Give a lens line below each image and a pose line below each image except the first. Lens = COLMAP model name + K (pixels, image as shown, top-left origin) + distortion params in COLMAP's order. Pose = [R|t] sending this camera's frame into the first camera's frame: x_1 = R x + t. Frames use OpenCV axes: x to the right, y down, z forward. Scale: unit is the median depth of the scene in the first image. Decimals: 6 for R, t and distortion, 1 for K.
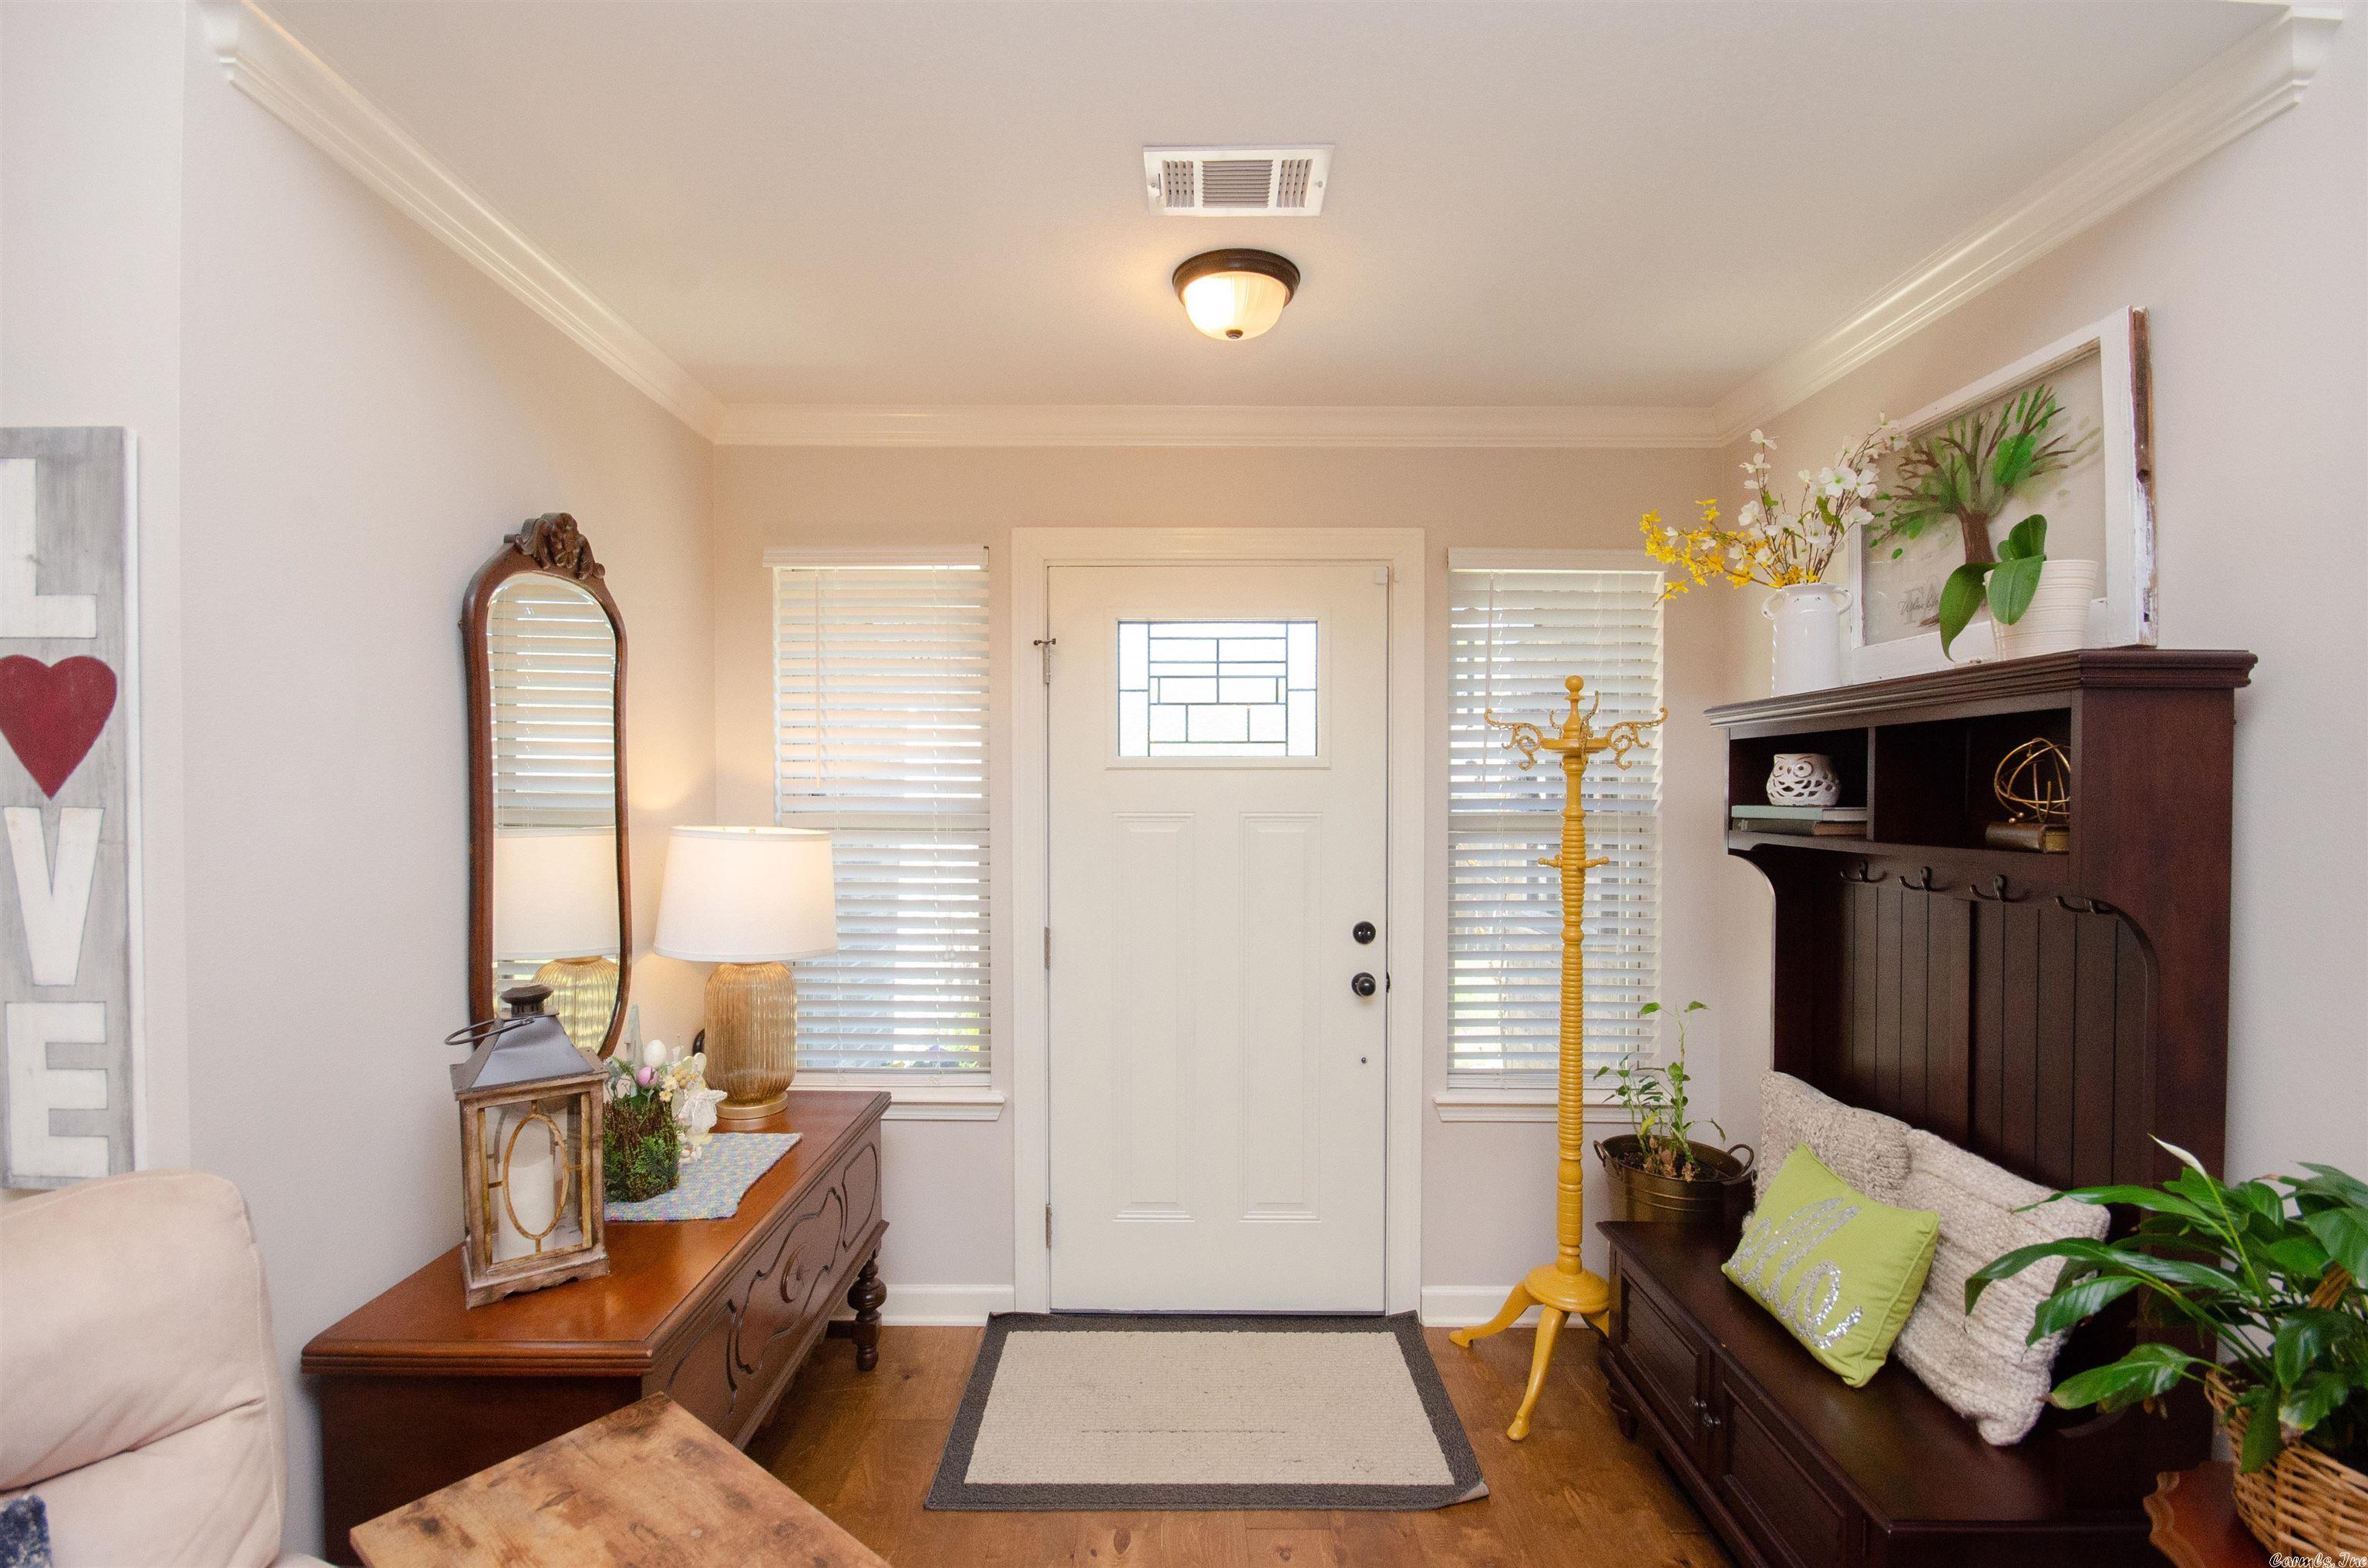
lens RADIAL K [[1054.3, 0, 1172.3], [0, 1054.3, 799.5], [0, 0, 1]] dist [0.012610, -0.015104]
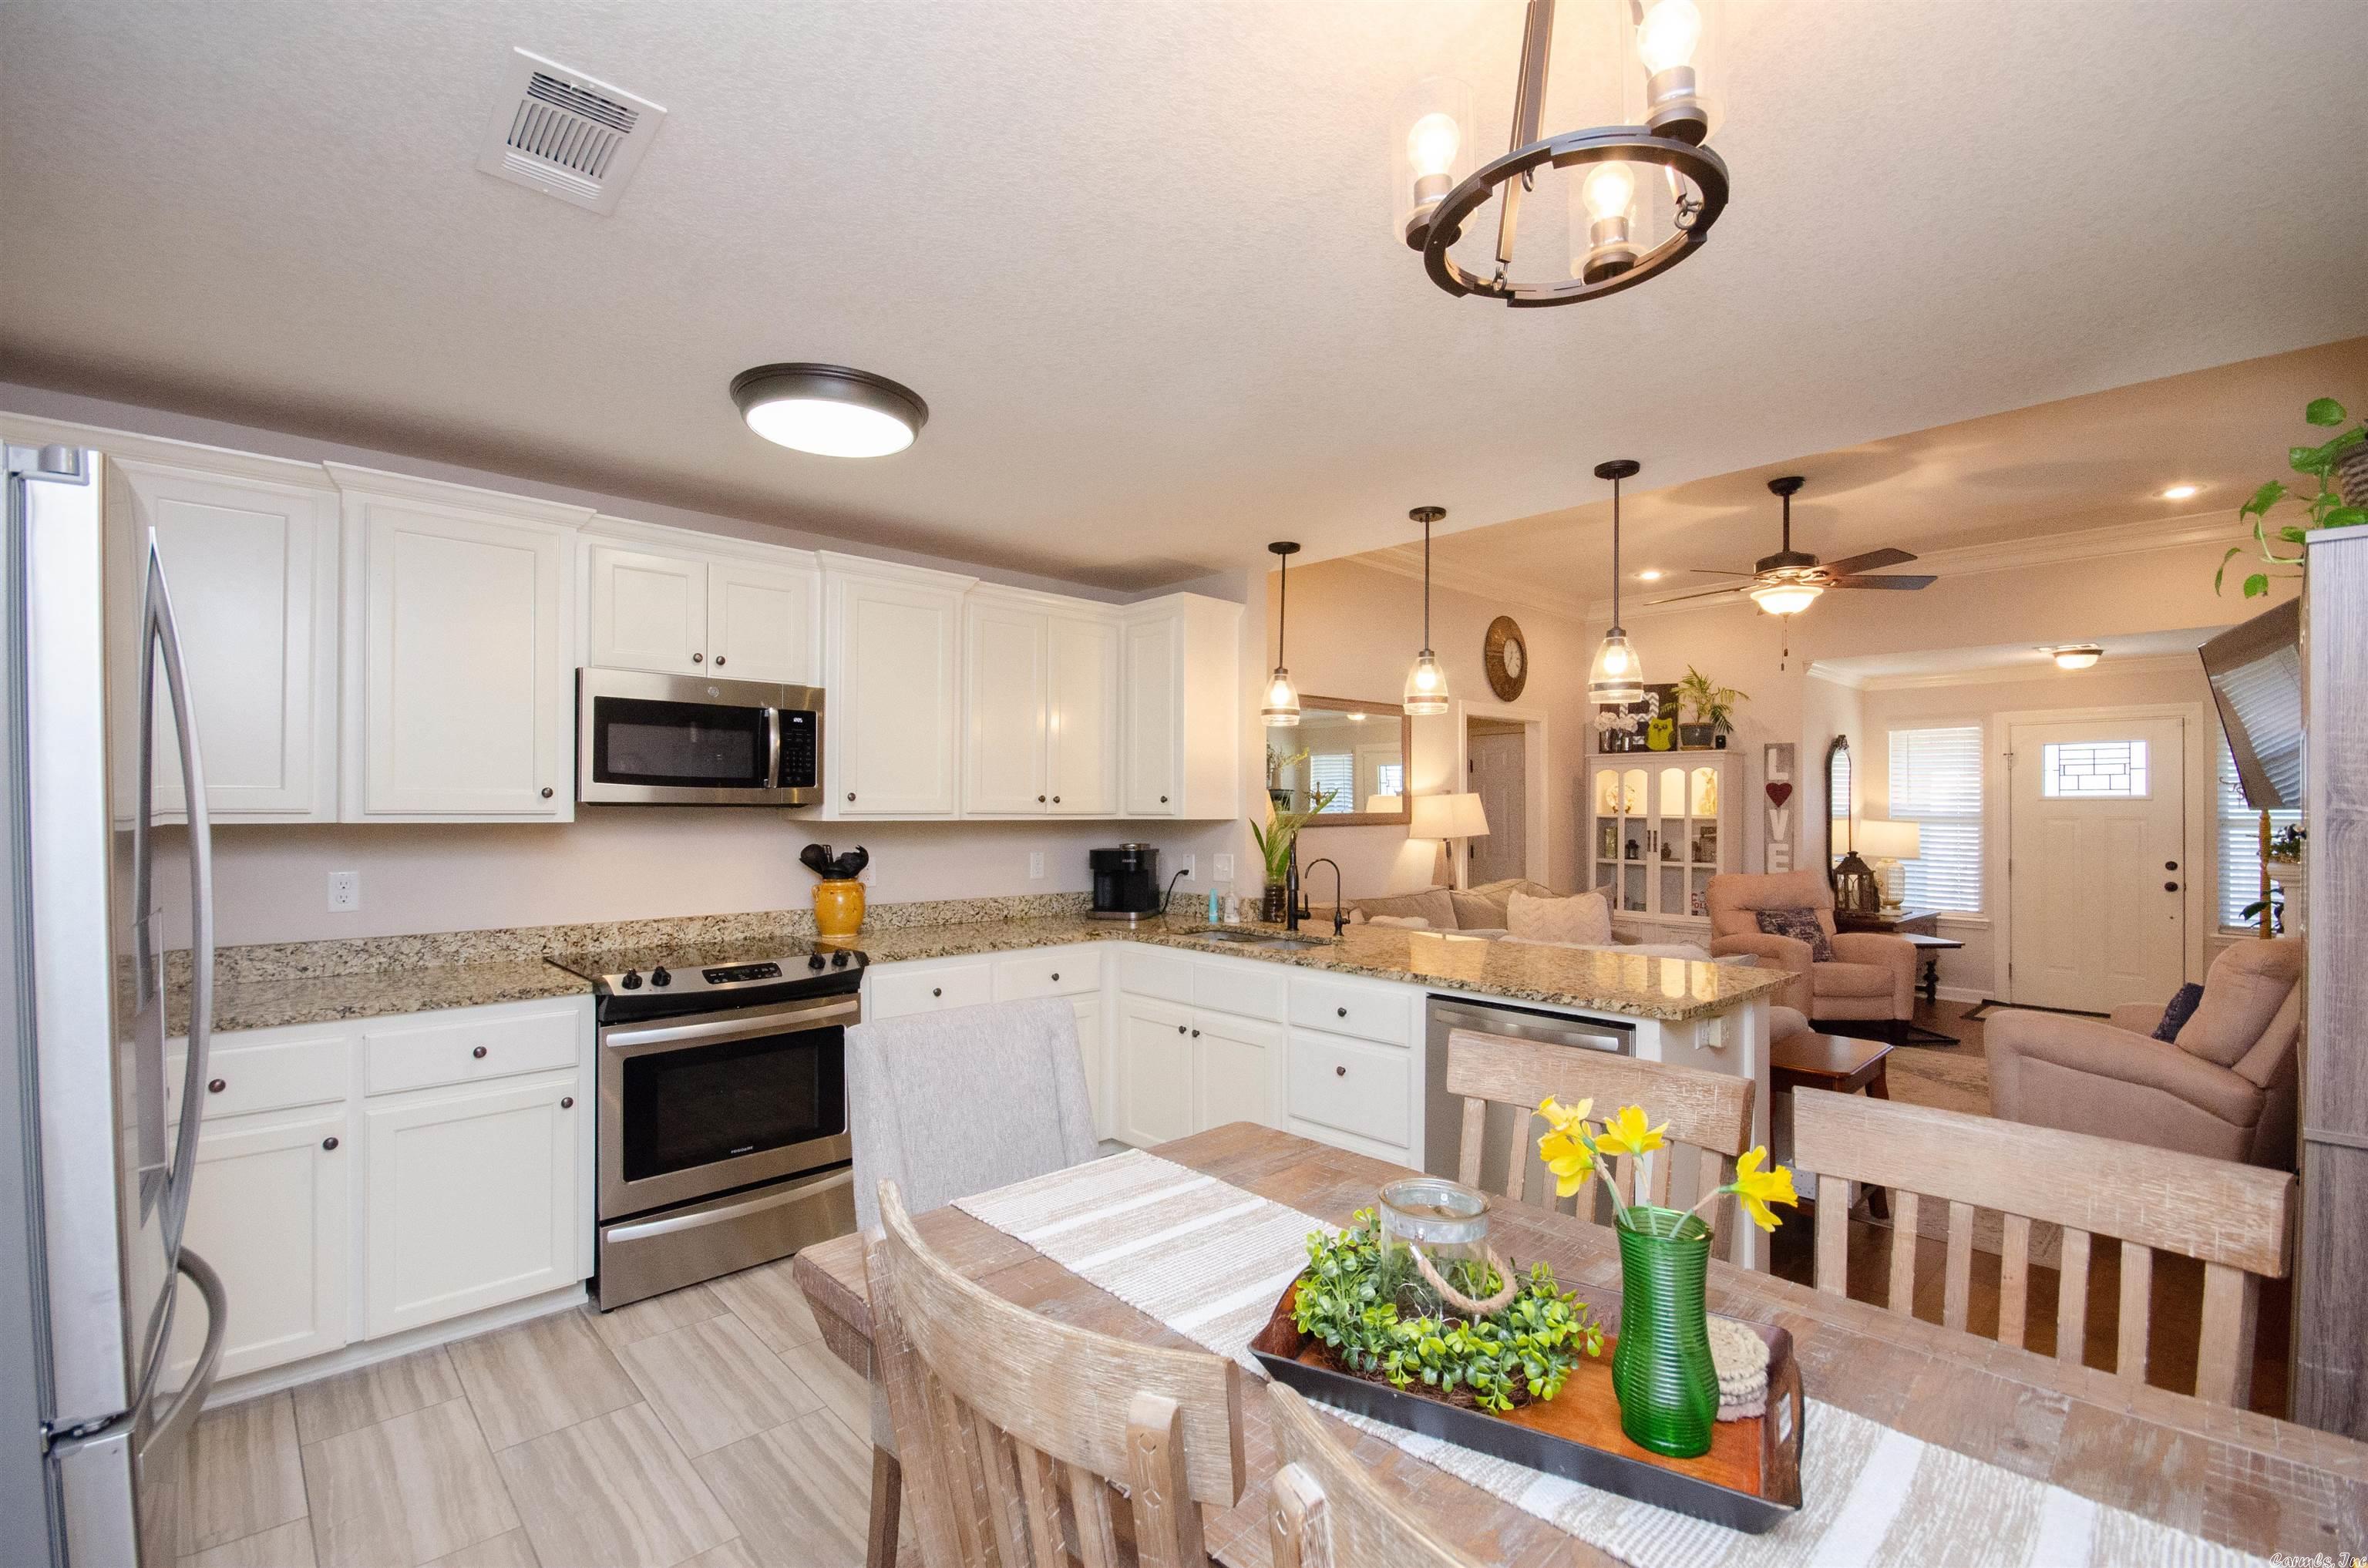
lens RADIAL K [[1036.2, 0, 1154.6], [0, 1036.2, 804.7], [0, 0, 1]] dist [-0.004175, -0.000404]
pose [[0.668618, -0.001150, -0.743605, 0.561058], [-0.012986, 0.999828, -0.013222, 0.066385], [0.743493, 0.018497, 0.668488, -3.490971]]
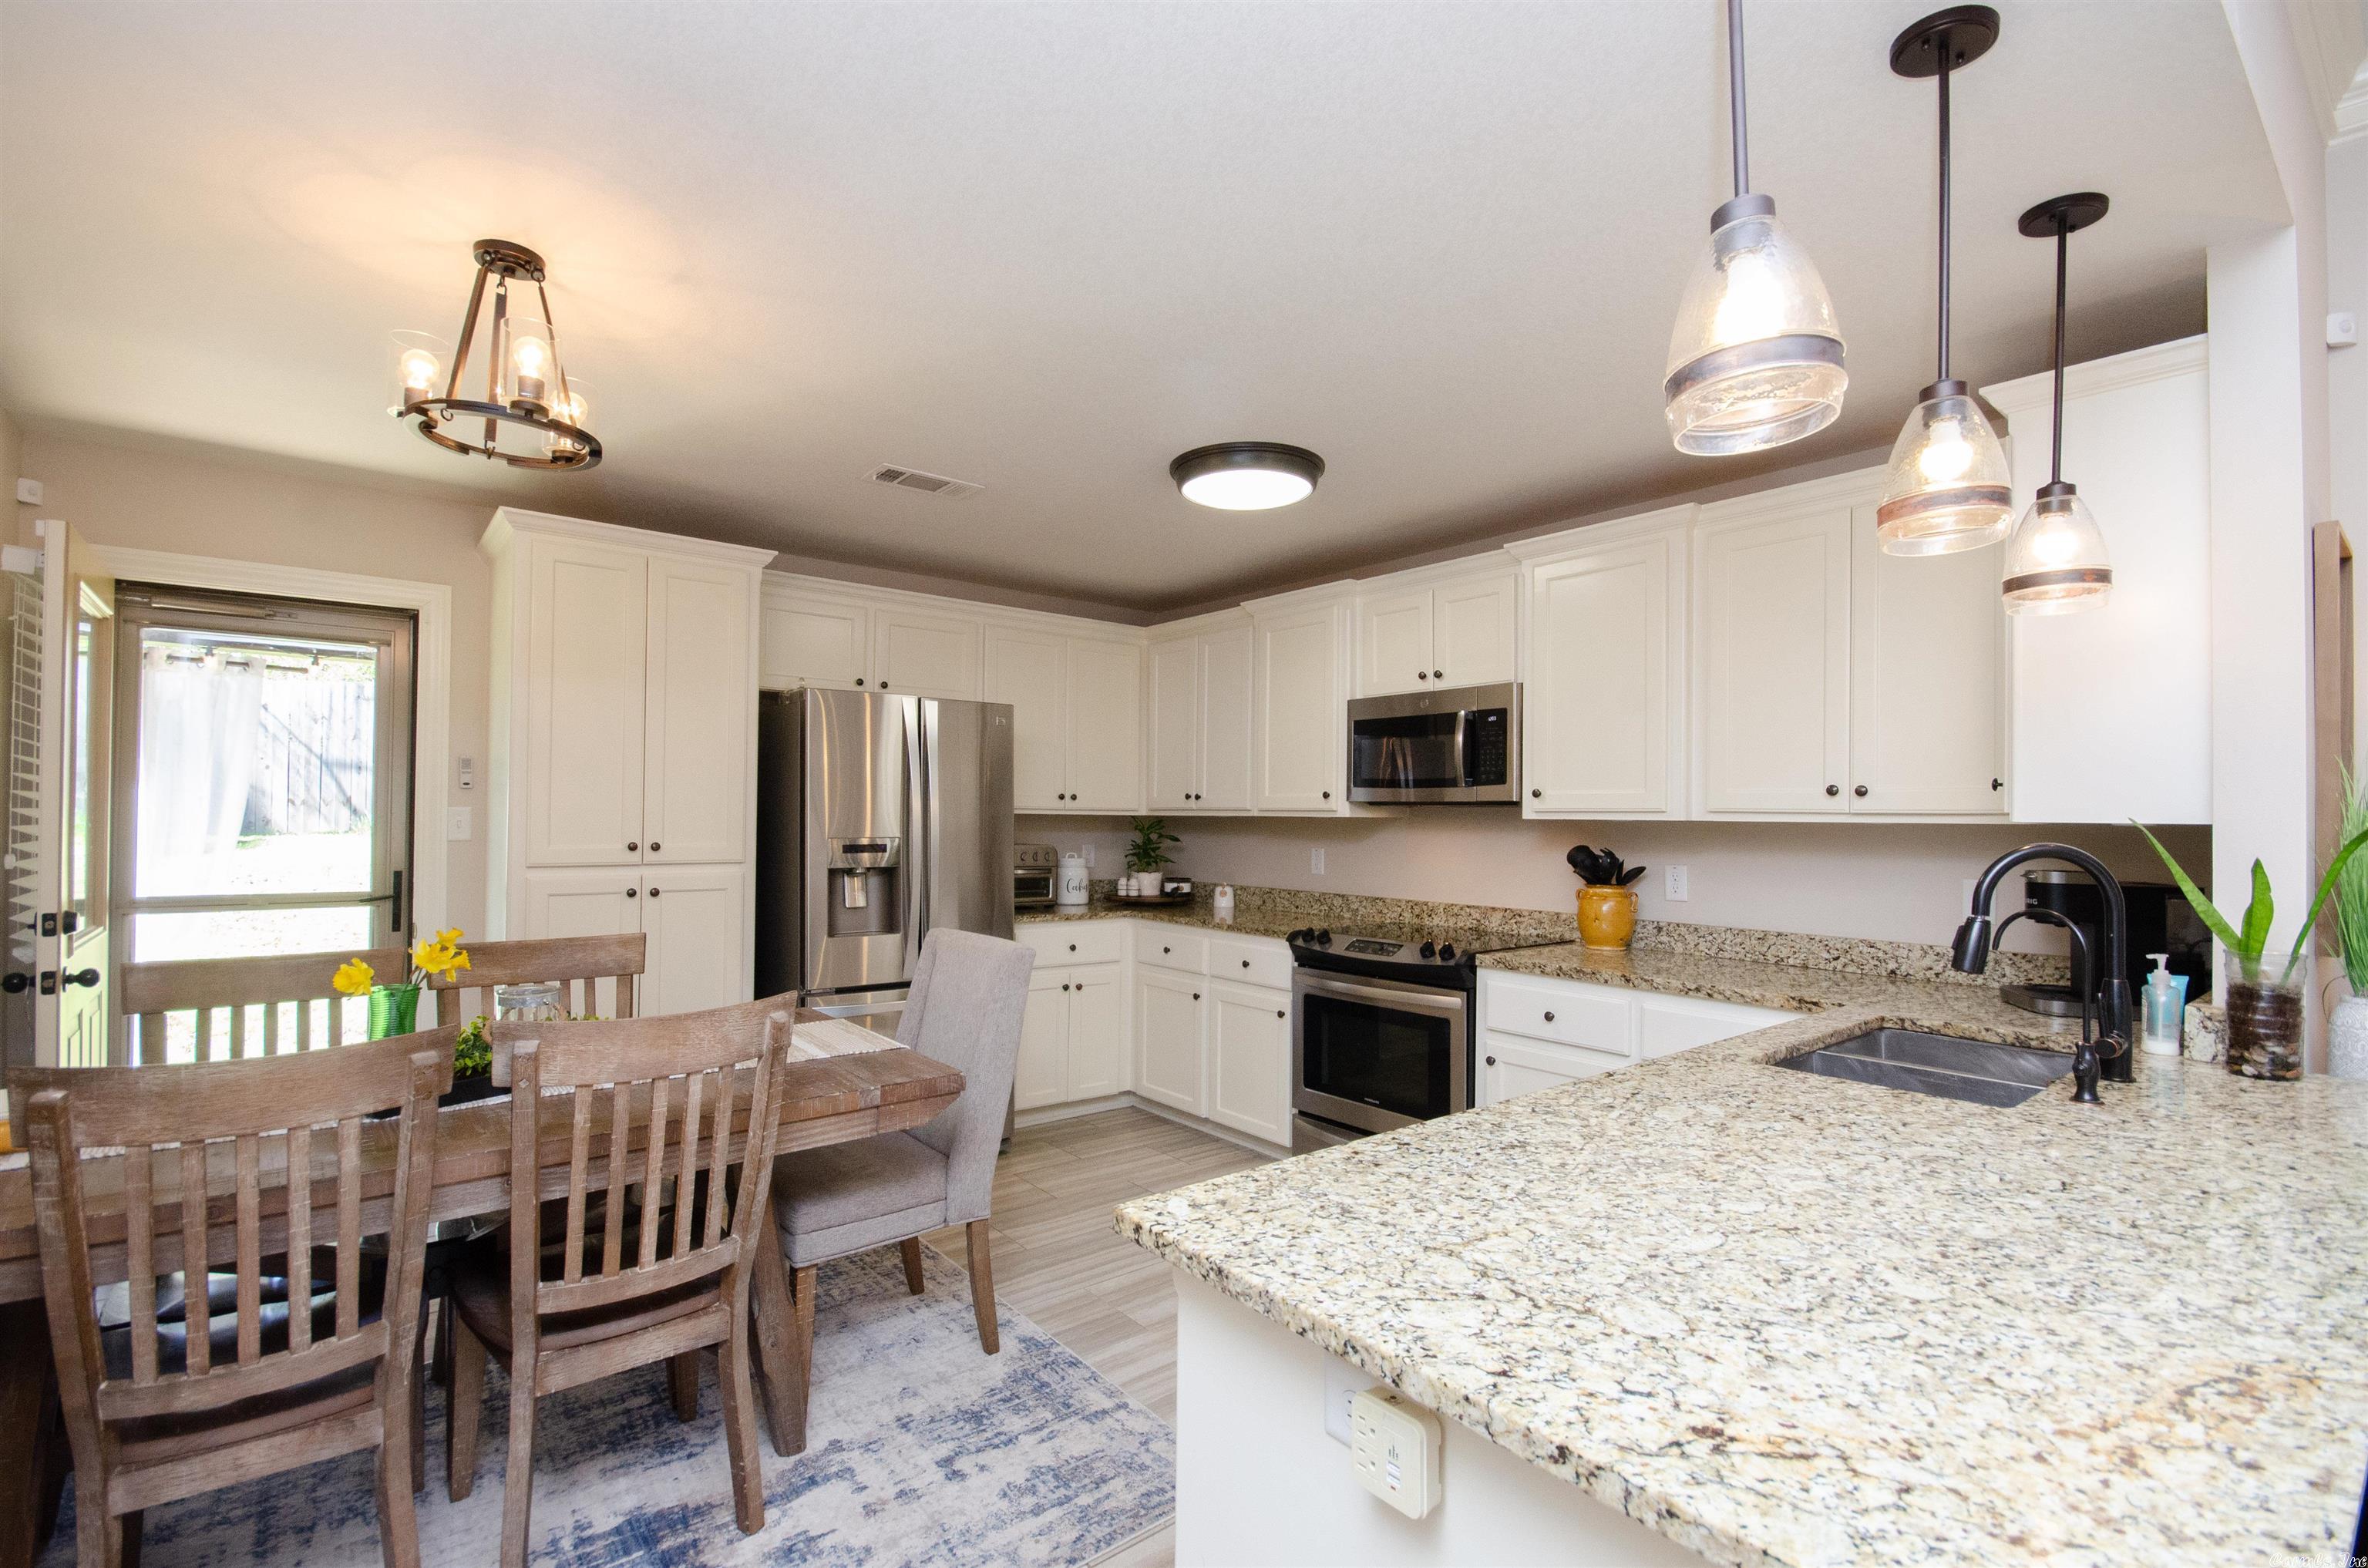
lens RADIAL K [[1036.2, 0, 1154.6], [0, 1036.2, 804.7], [0, 0, 1]] dist [-0.004175, -0.000404]
pose [[-0.784652, -0.012973, -0.619801, 0.402772], [-0.017663, 0.999843, 0.001434, 0.061788], [0.619685, 0.012072, -0.784758, -1.658844]]
